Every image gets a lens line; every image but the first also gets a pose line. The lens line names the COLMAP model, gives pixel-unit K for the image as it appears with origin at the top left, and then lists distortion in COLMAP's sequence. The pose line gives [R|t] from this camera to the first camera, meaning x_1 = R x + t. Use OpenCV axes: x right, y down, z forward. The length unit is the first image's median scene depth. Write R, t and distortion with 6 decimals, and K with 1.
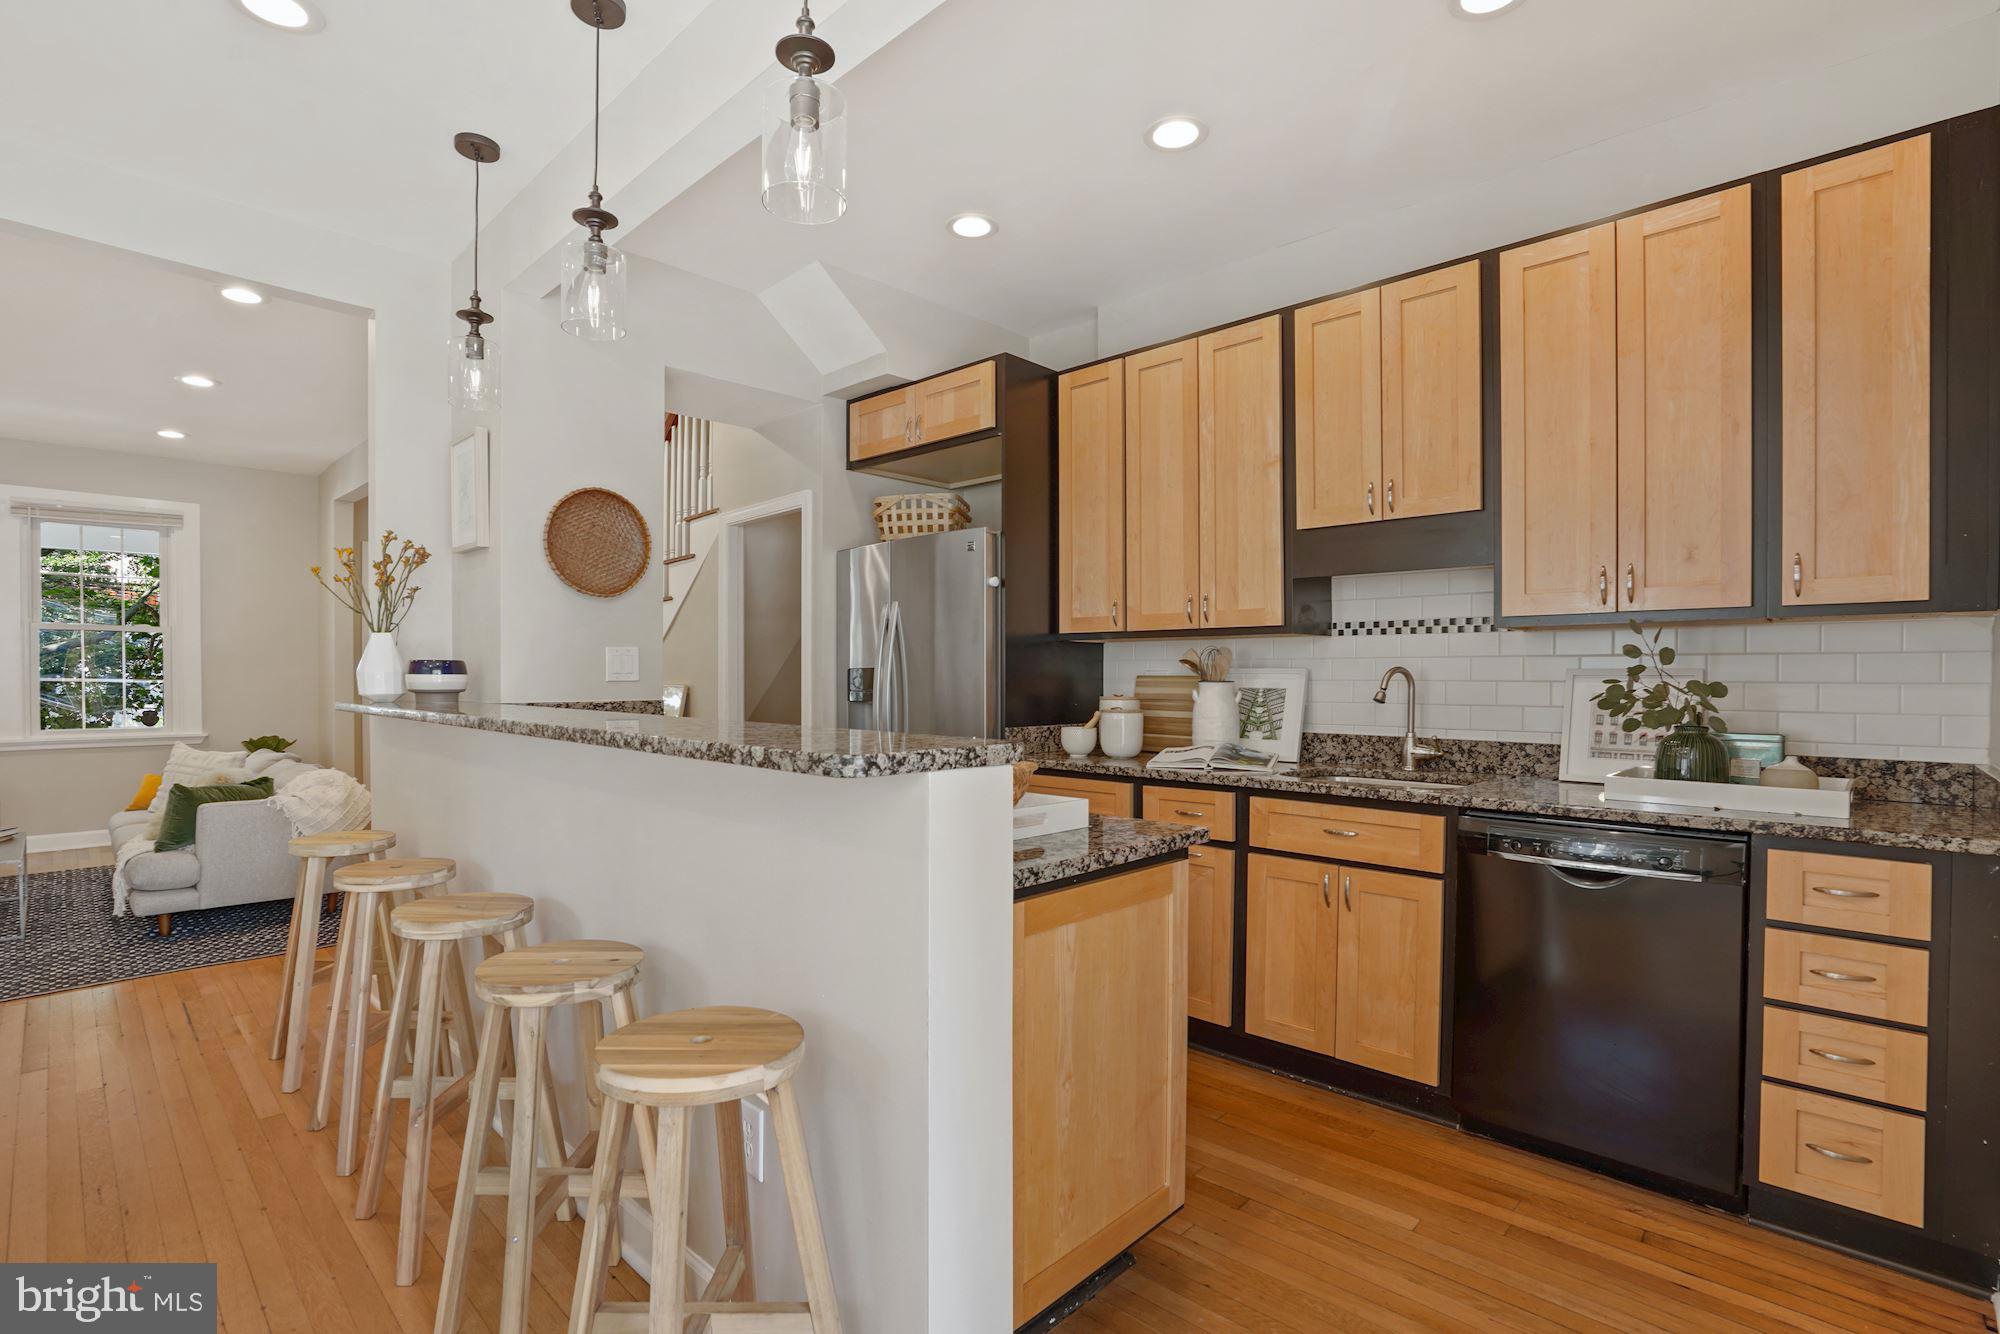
lens RADIAL K [[928.6, 0, 996.7], [0, 928.6, 657.6], [0, 0, 1]] dist [-0.039737, 0.015275]
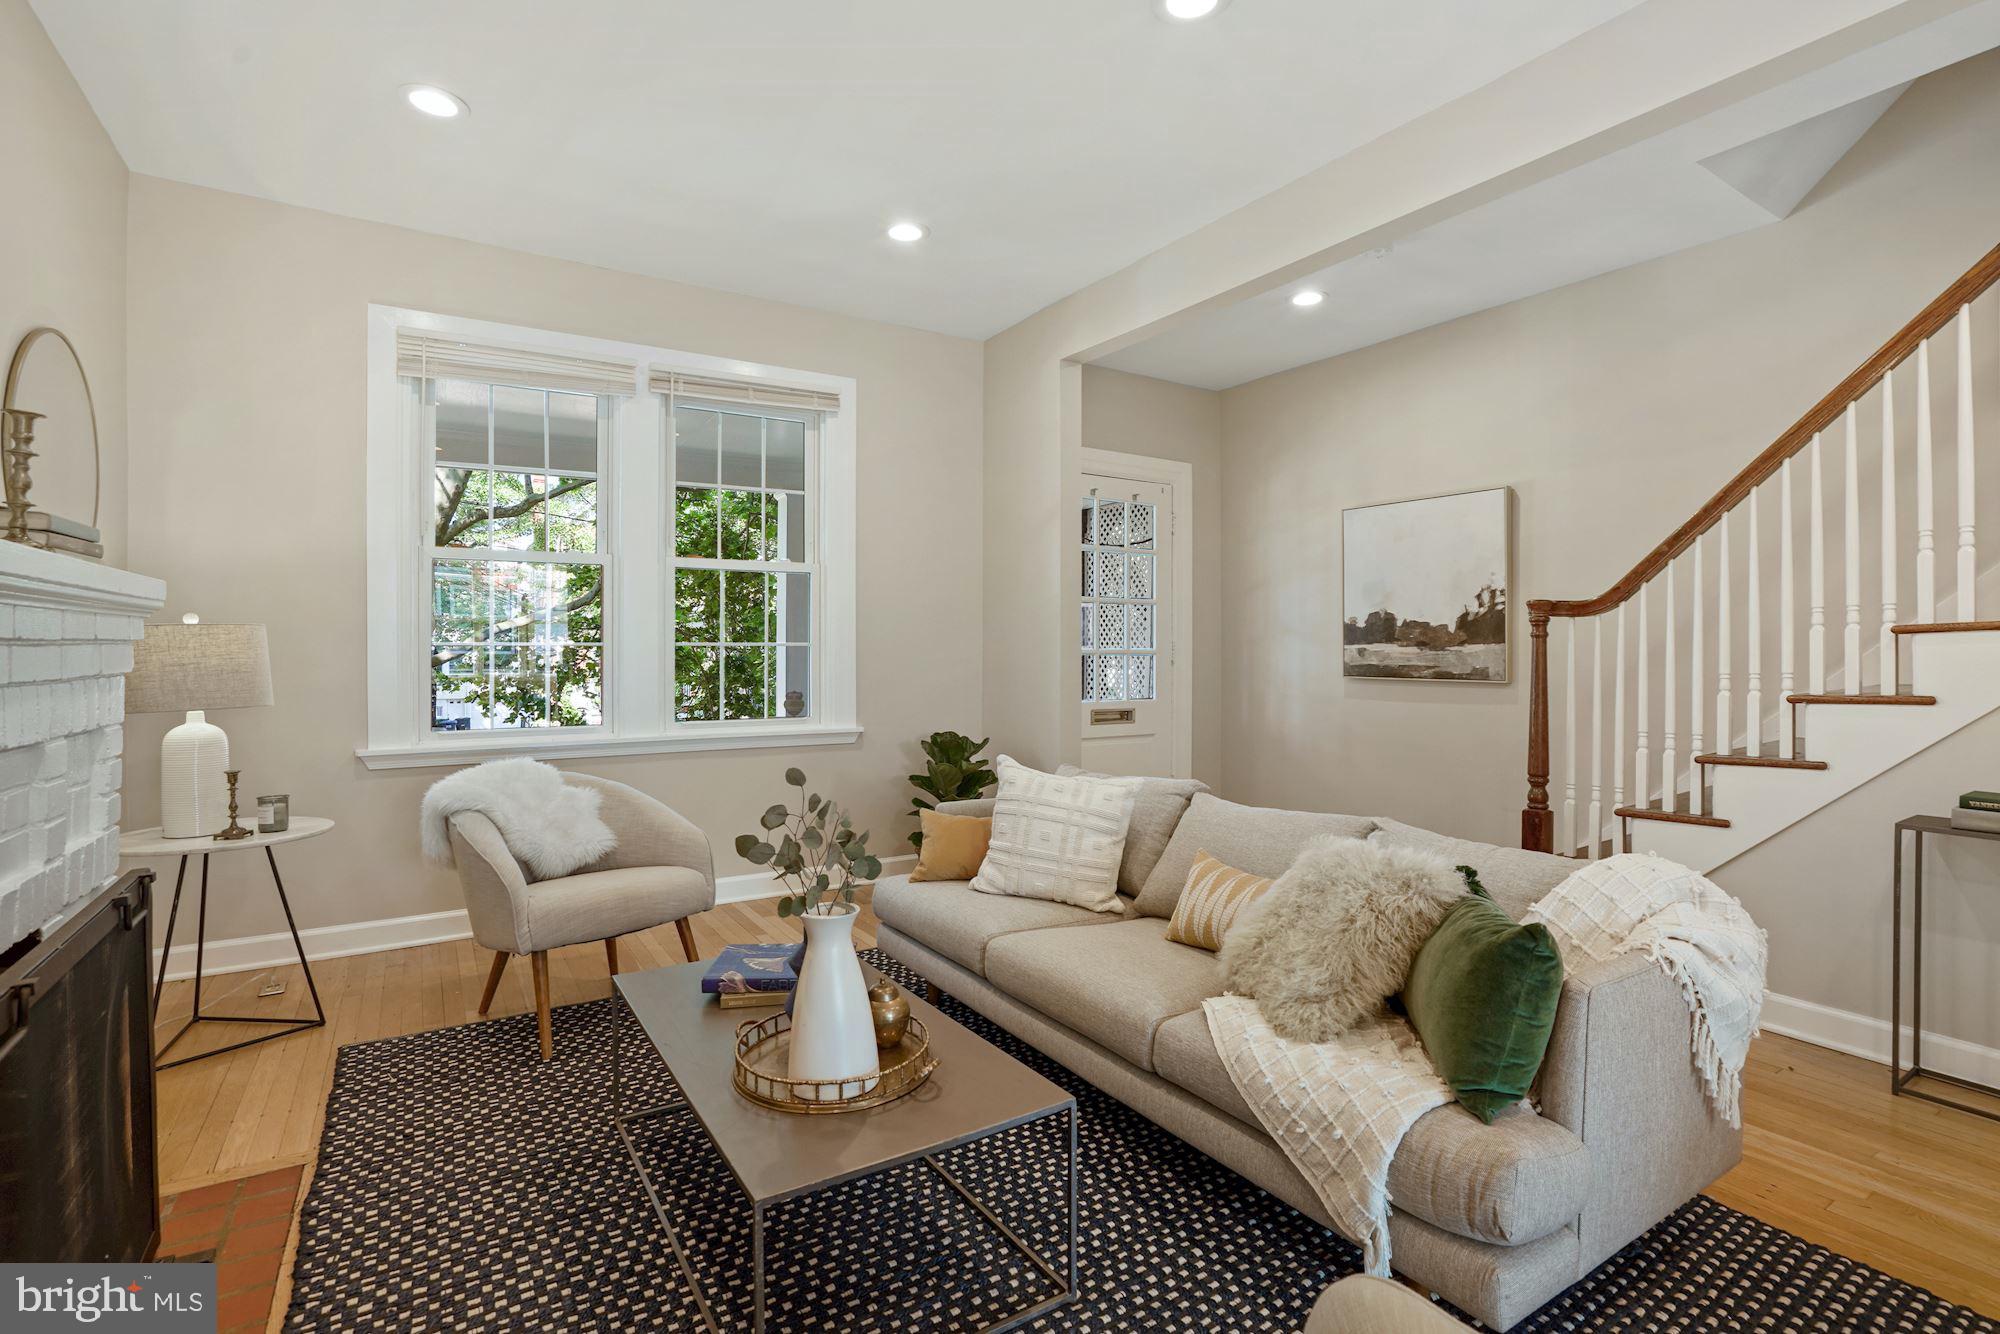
lens RADIAL K [[928.6, 0, 996.7], [0, 928.6, 657.6], [0, 0, 1]] dist [-0.039737, 0.015275]
pose [[0.970114, -0.006555, -0.242559, -1.163740], [0.012883, 0.999616, 0.024514, 0.032568], [0.242306, -0.026907, 0.969827, 0.711685]]
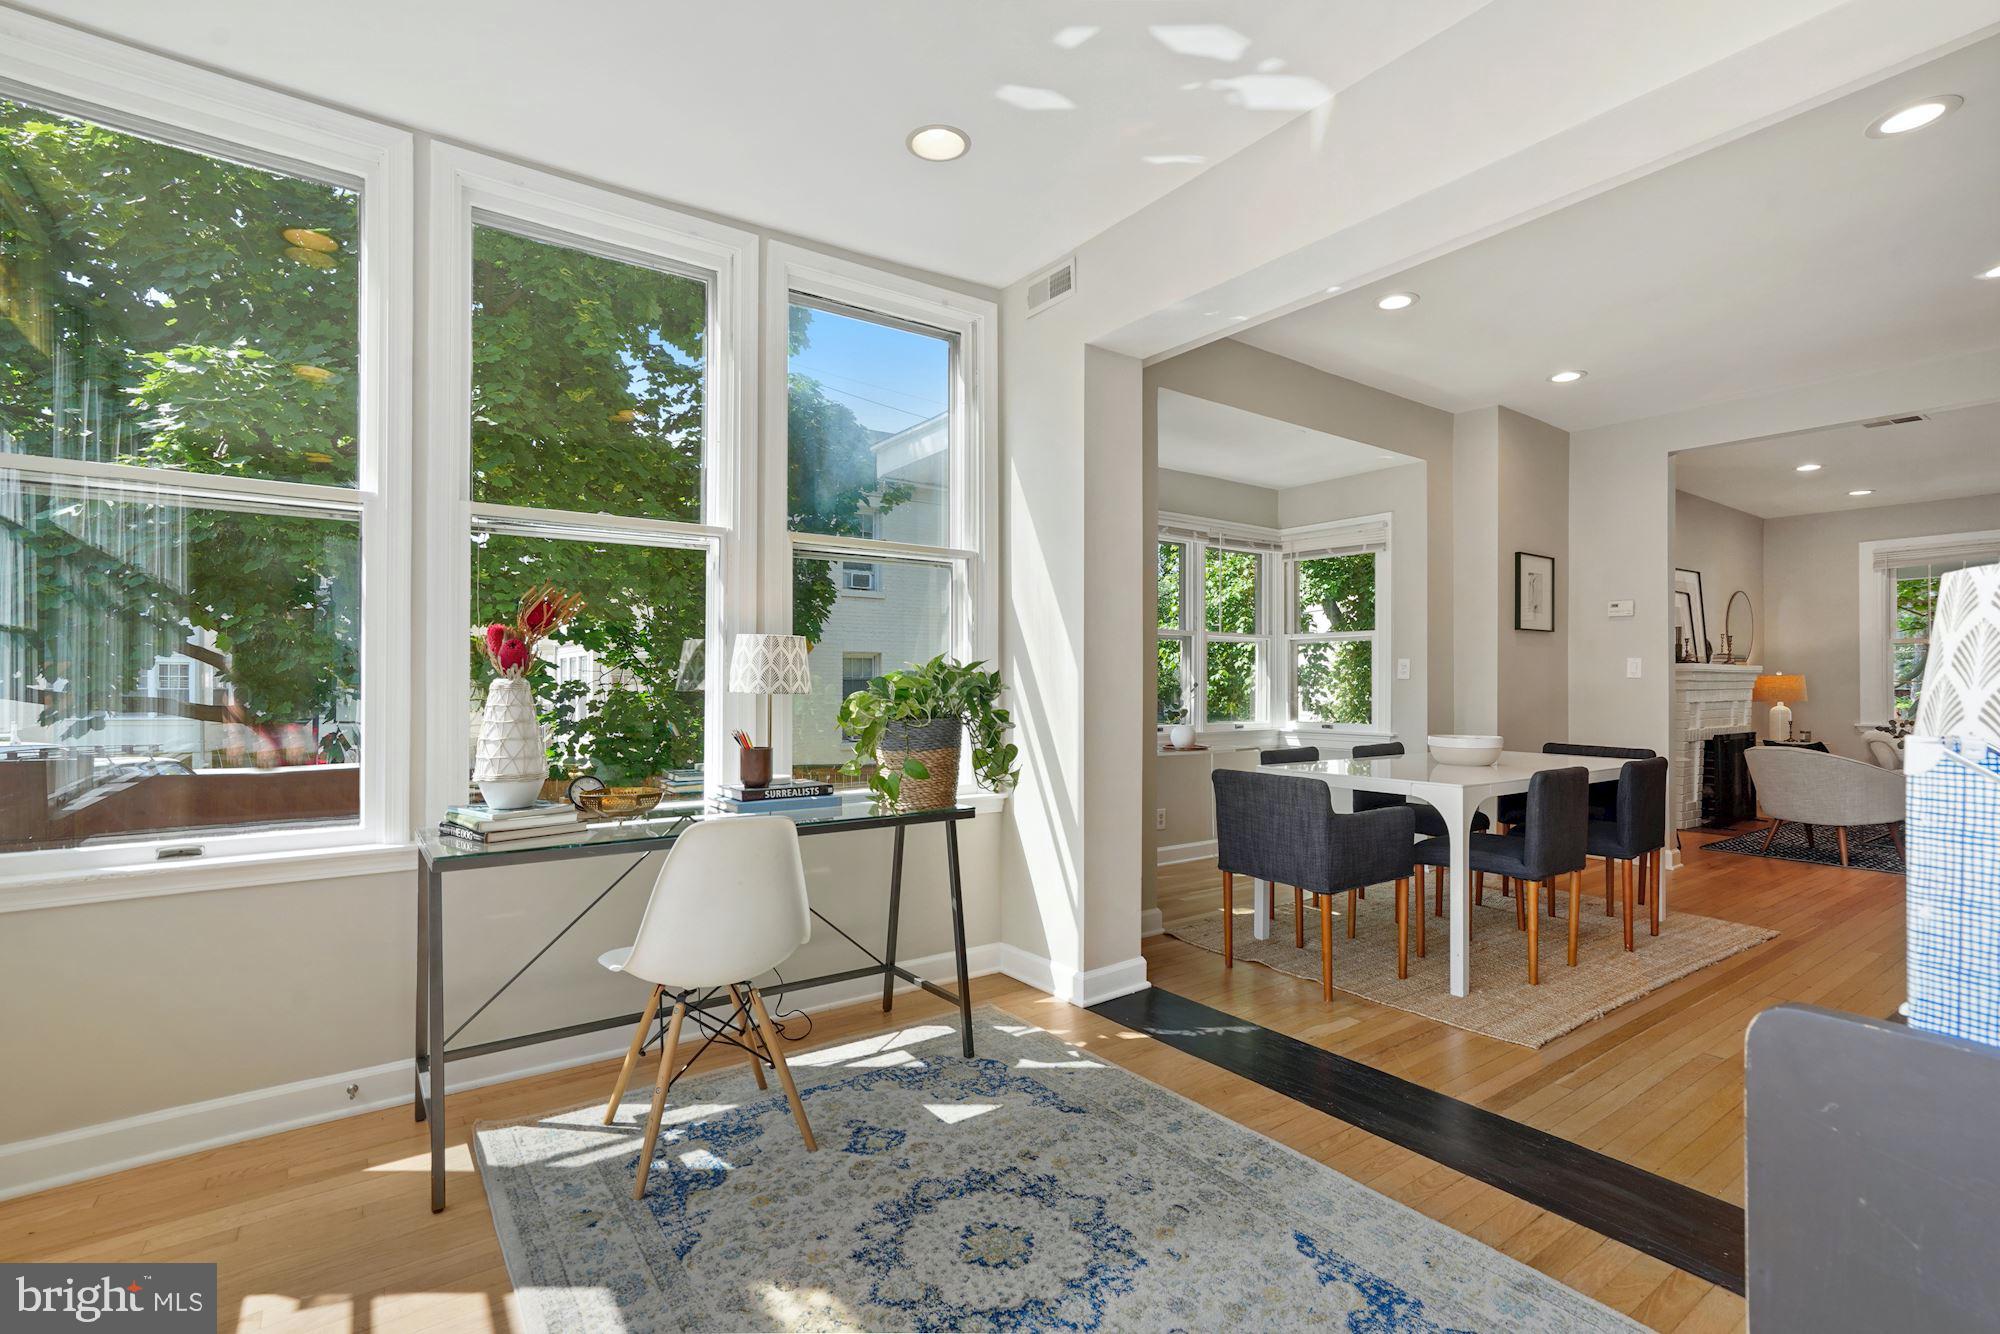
lens RADIAL K [[920.8, 0, 1025.6], [0, 920.8, 669.6], [0, 0, 1]] dist [0.000739, 0.029166]
pose [[-0.149309, -0.019942, -0.988589, 0.737827], [0.014557, 0.999644, -0.022363, 0.026229], [0.988683, -0.017730, -0.148966, -0.320571]]
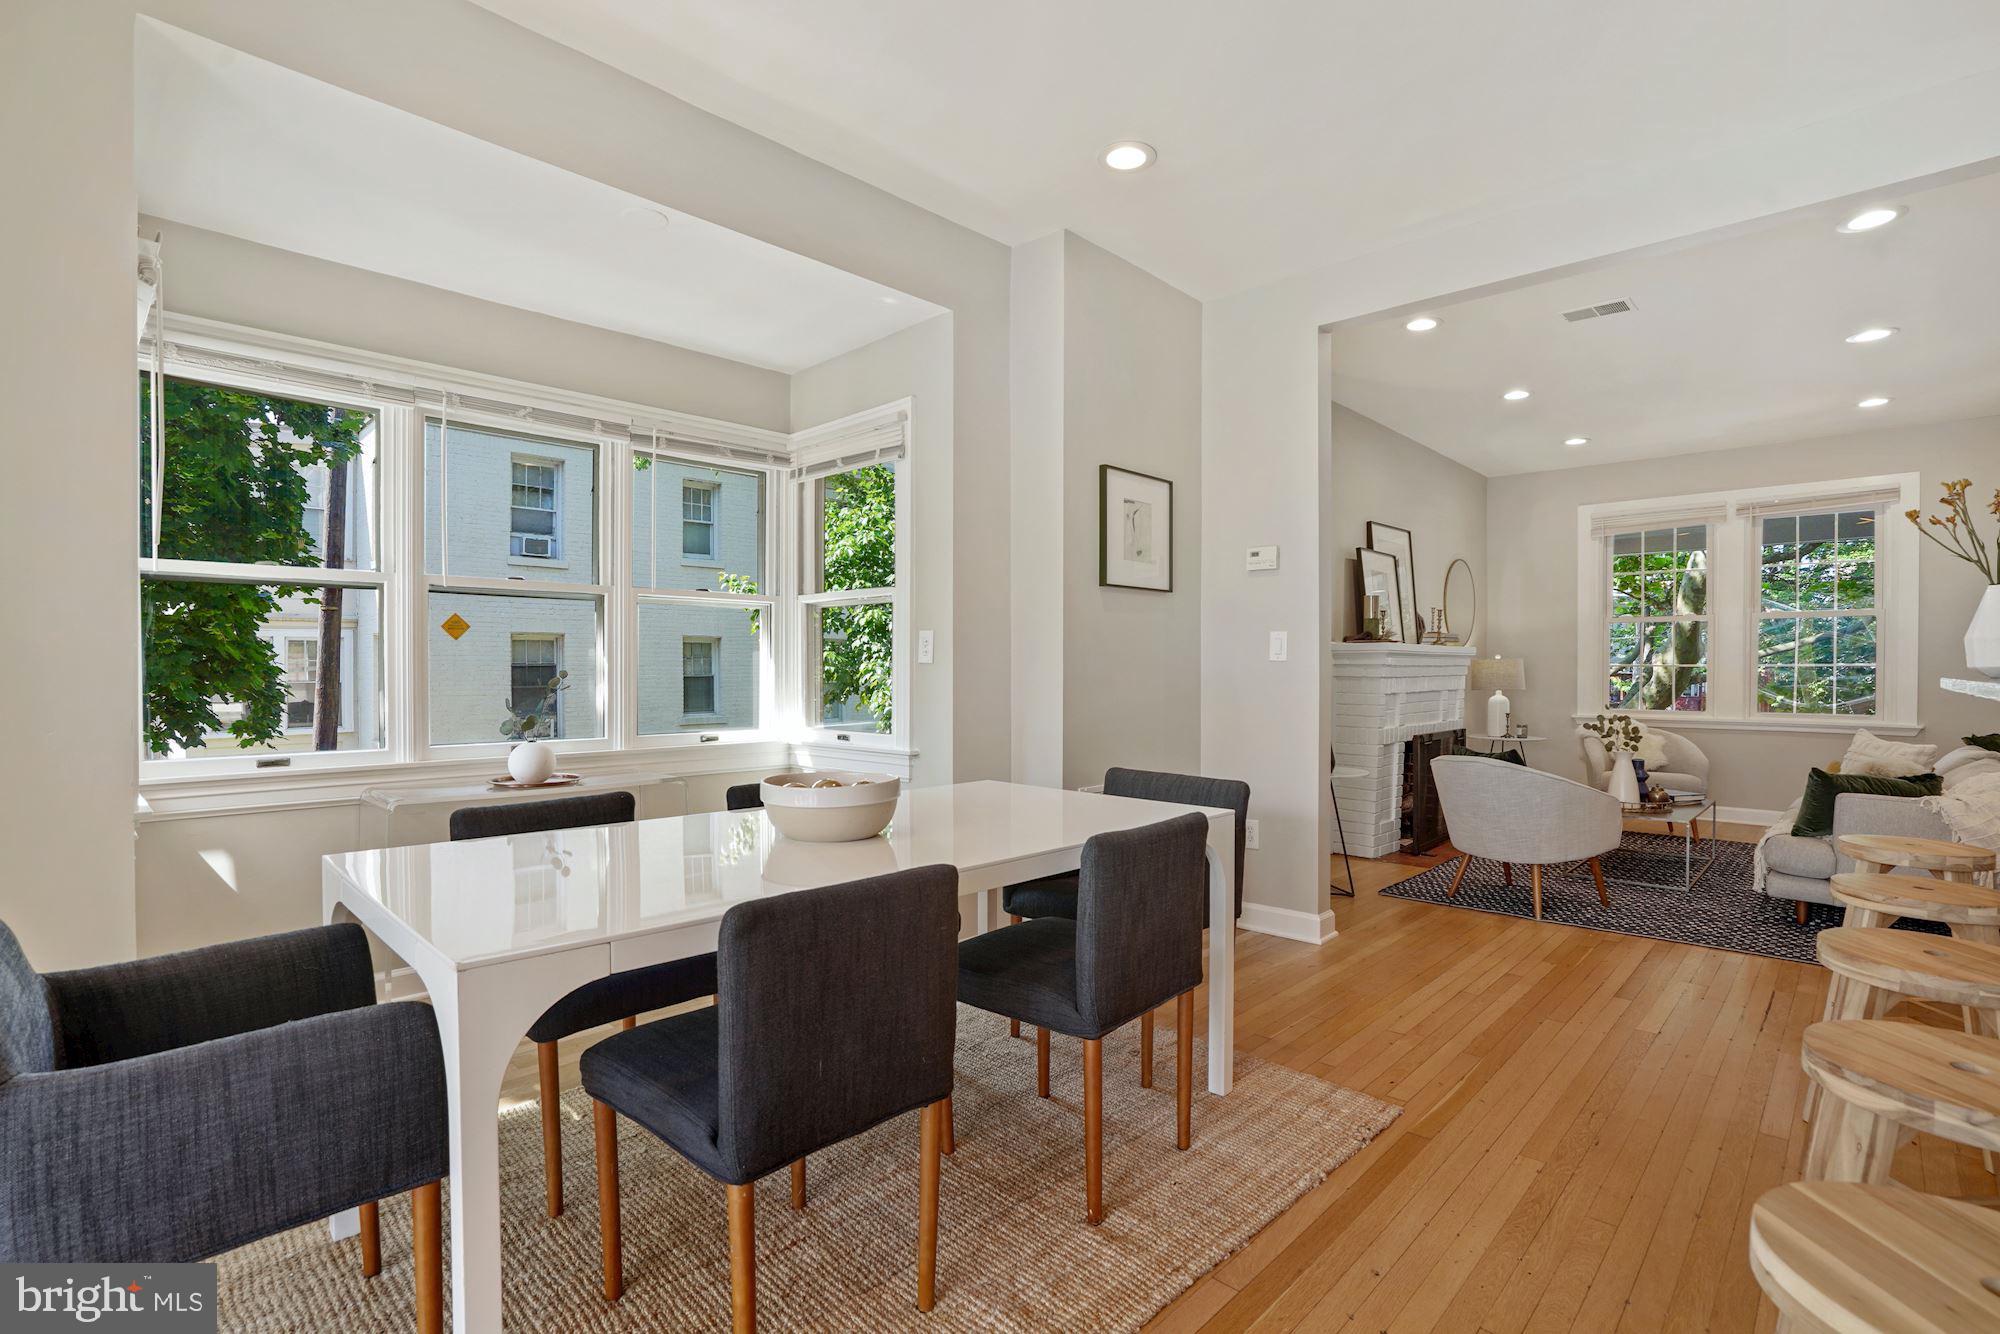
lens RADIAL K [[929.1, 0, 992.4], [0, 929.1, 668.6], [0, 0, 1]] dist [-0.042159, 0.014931]
pose [[-0.008410, -0.004871, -0.999953, 0.058519], [0.017899, 0.999827, -0.005021, 0.027811], [0.999804, -0.017940, -0.008322, 0.170714]]
